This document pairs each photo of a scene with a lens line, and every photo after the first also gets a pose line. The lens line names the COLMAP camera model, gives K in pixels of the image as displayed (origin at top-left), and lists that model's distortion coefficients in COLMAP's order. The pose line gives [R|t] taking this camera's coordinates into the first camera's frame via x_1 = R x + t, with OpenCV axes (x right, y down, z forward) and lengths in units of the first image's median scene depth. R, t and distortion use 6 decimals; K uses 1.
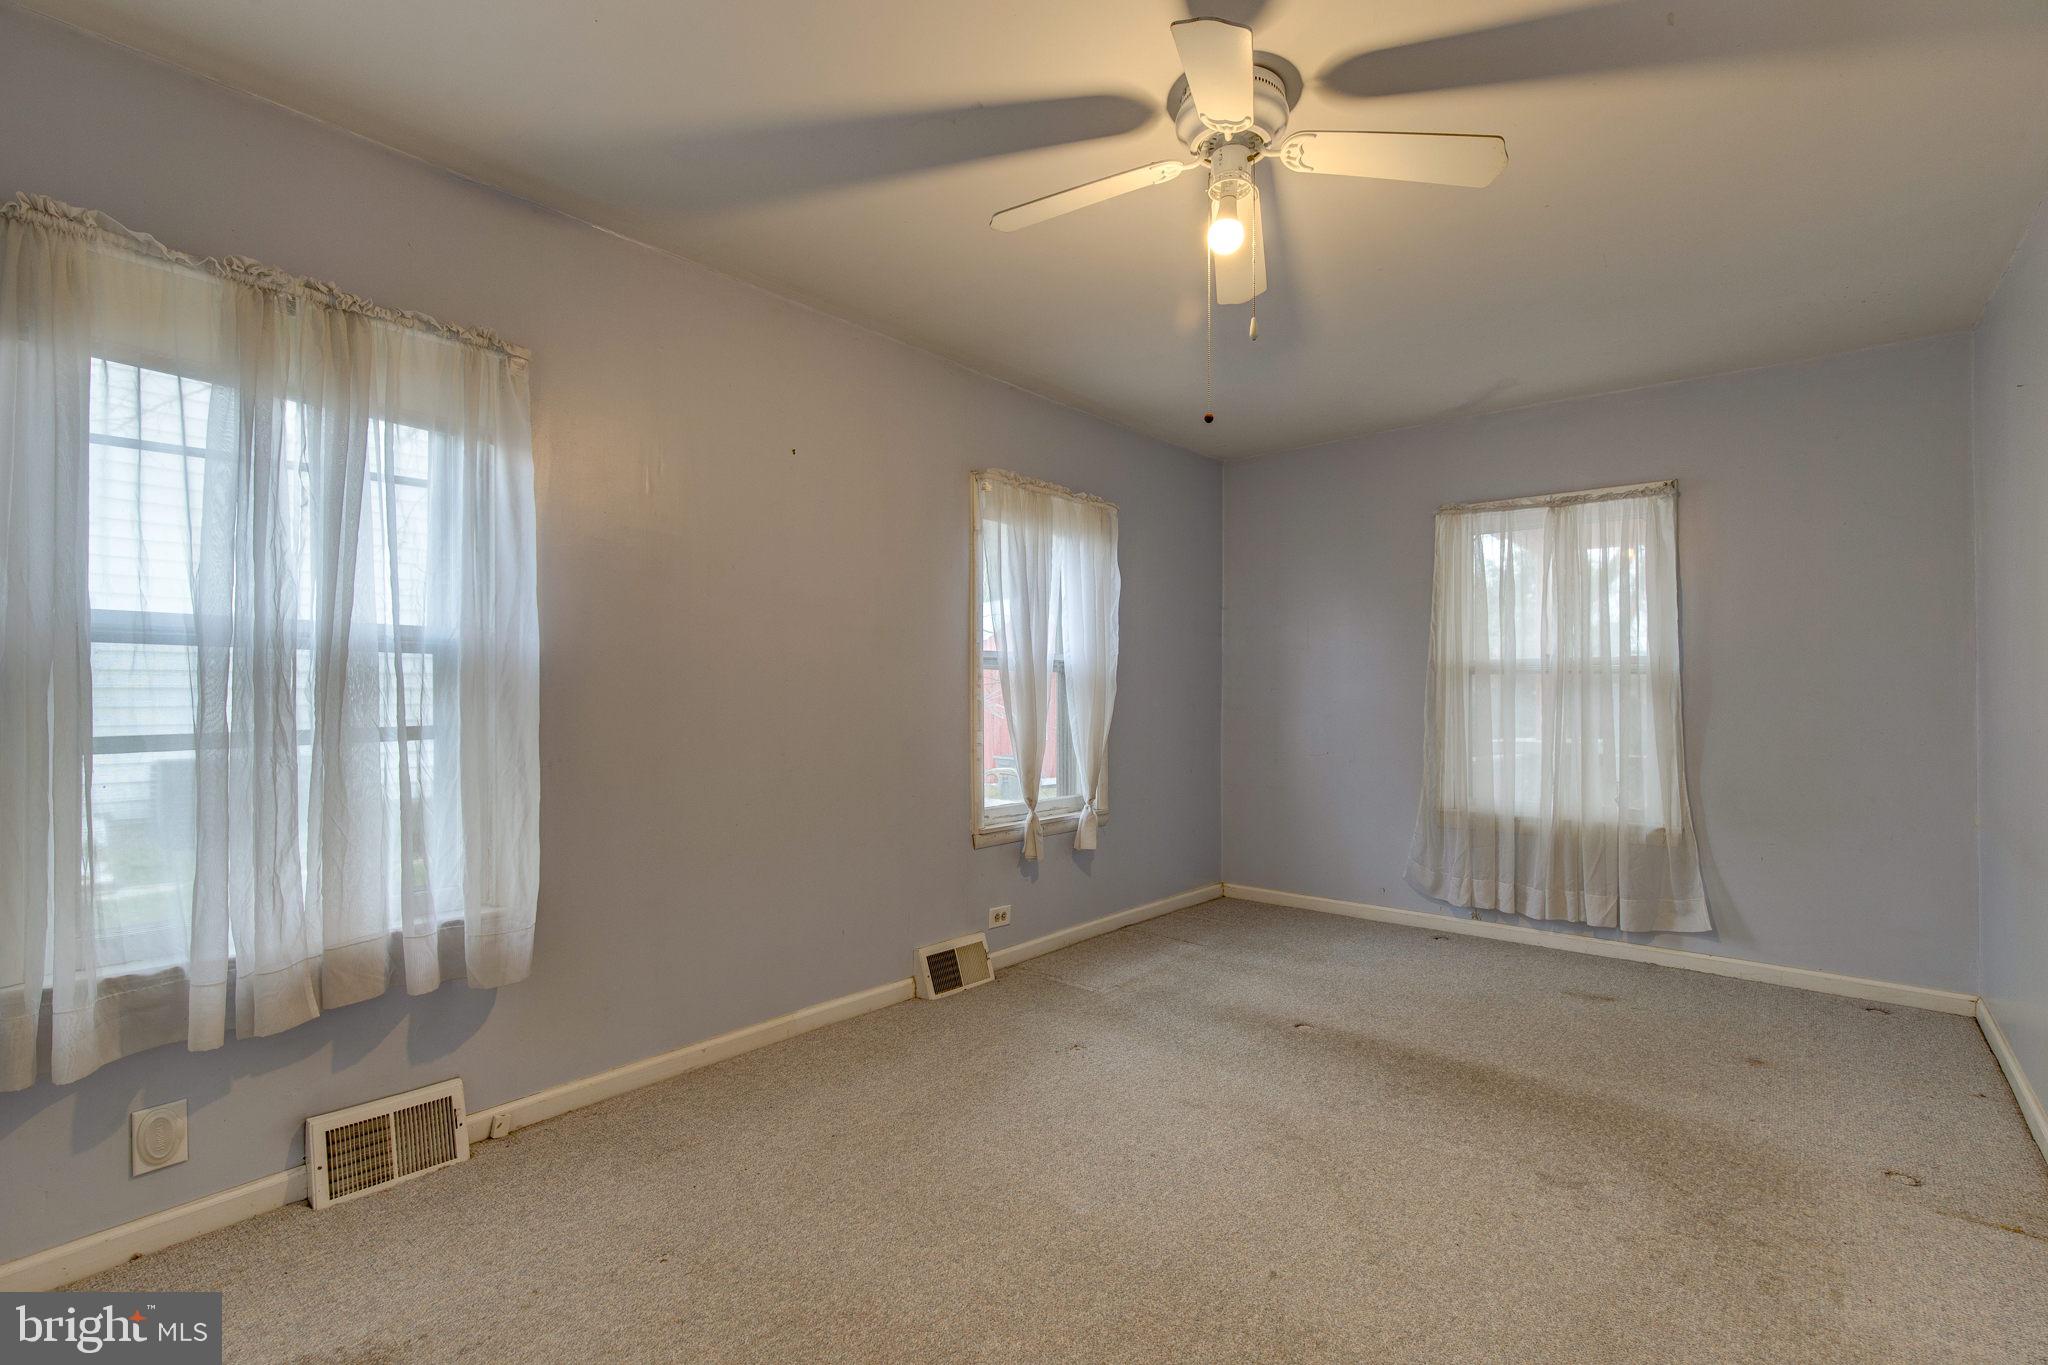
lens RADIAL K [[929.1, 0, 1036.1], [0, 929.1, 696.1], [0, 0, 1]] dist [0.002445, -0.000194]
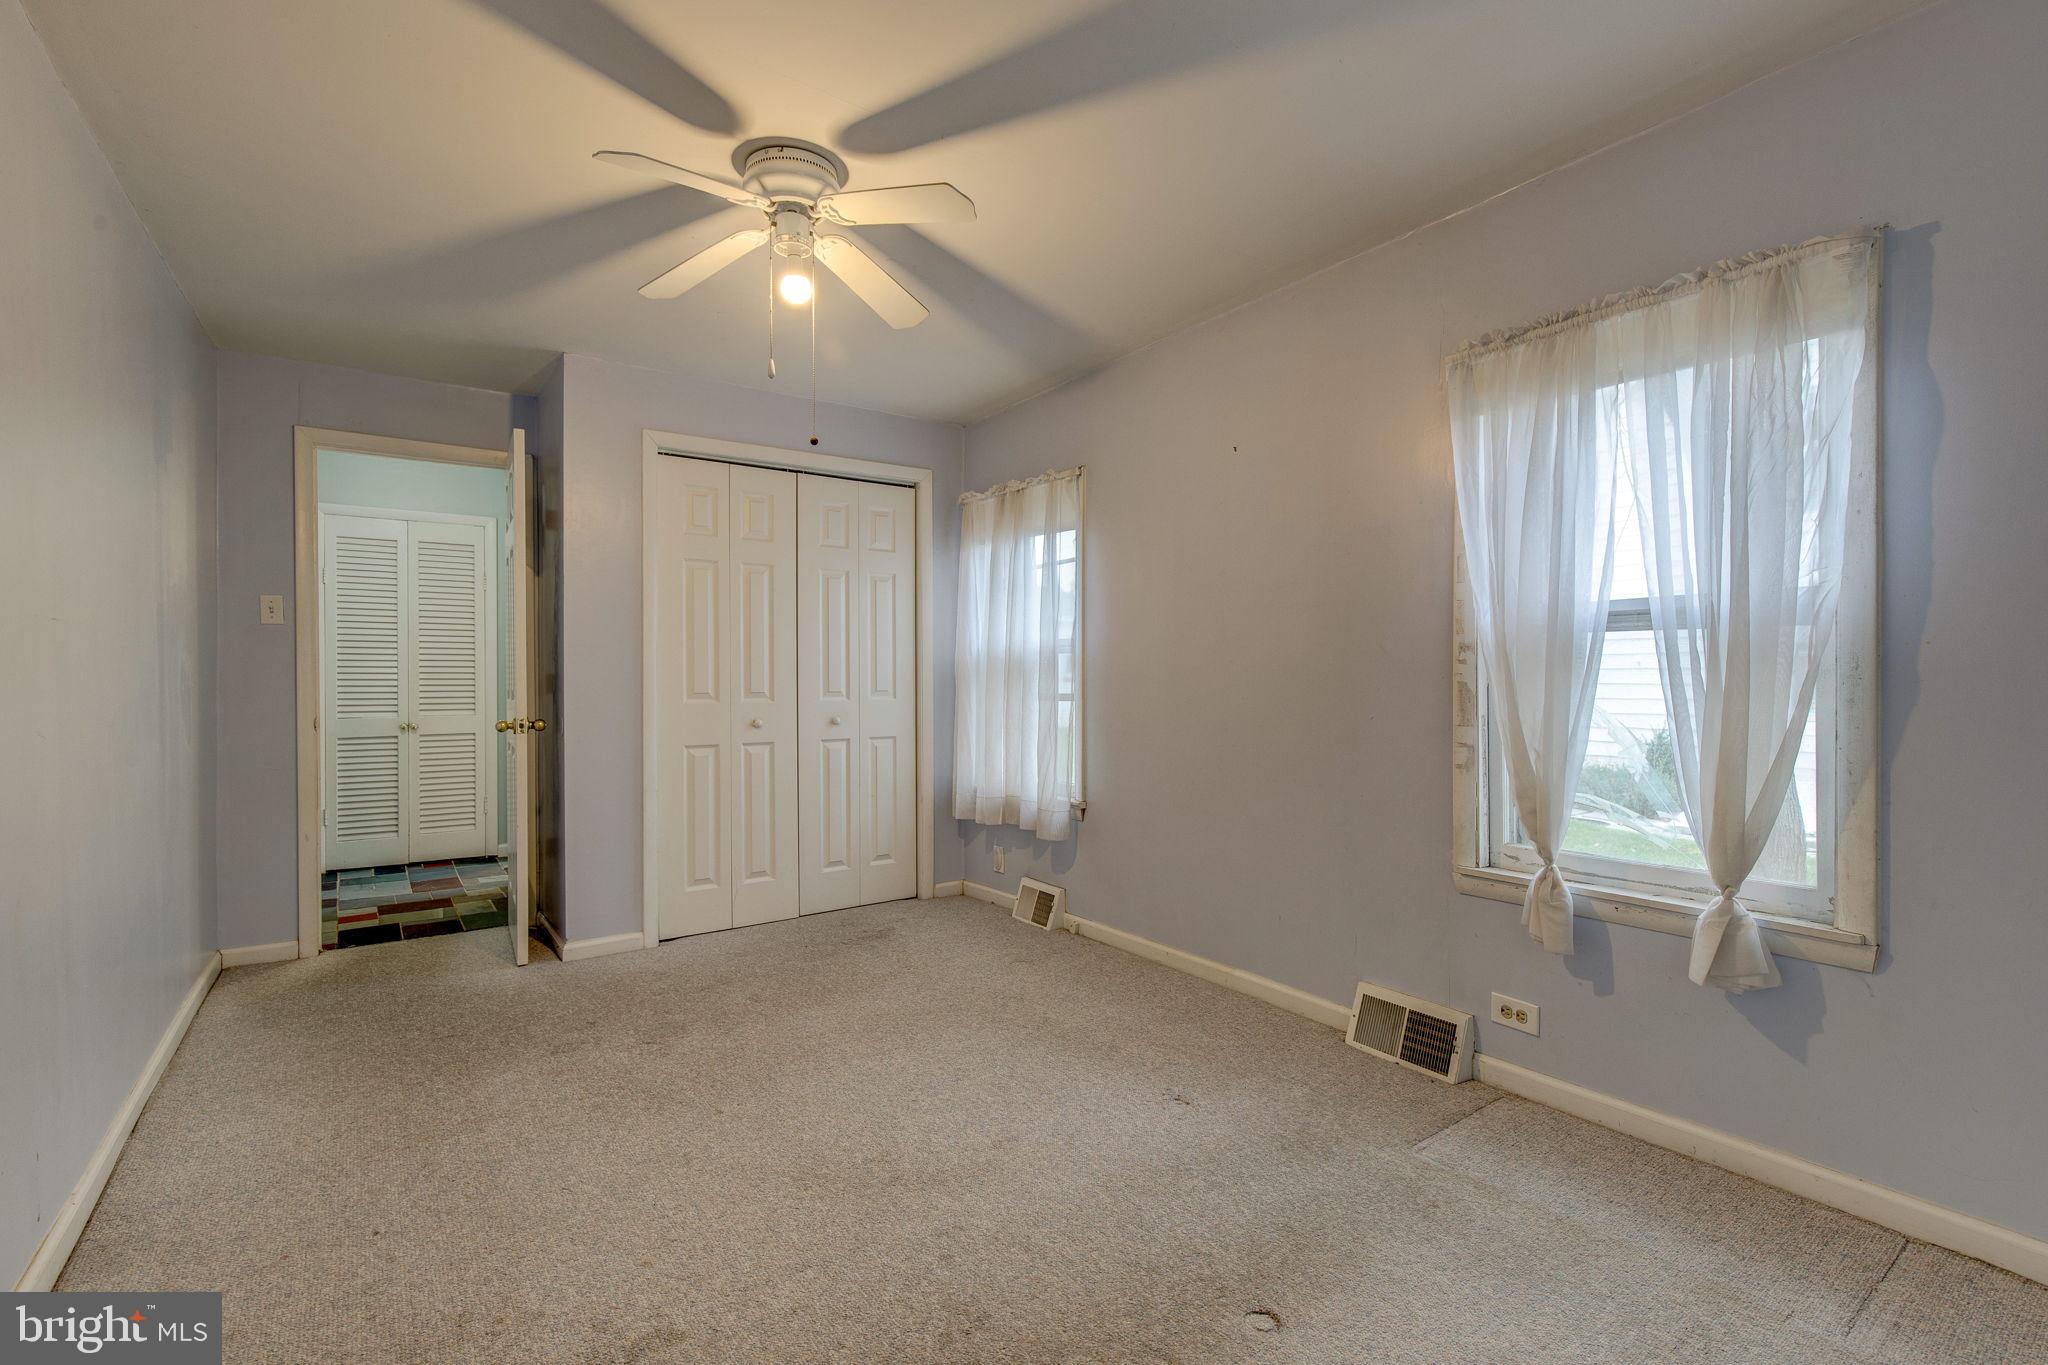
lens RADIAL K [[929.1, 0, 1033.7], [0, 929.1, 680.2], [0, 0, 1]] dist [0.002445, -0.000194]
pose [[-0.244348, 0.007020, -0.969662, 0.756981], [0.002240, 0.999975, 0.006675, -0.002881], [0.969685, -0.000541, -0.244358, 0.929865]]
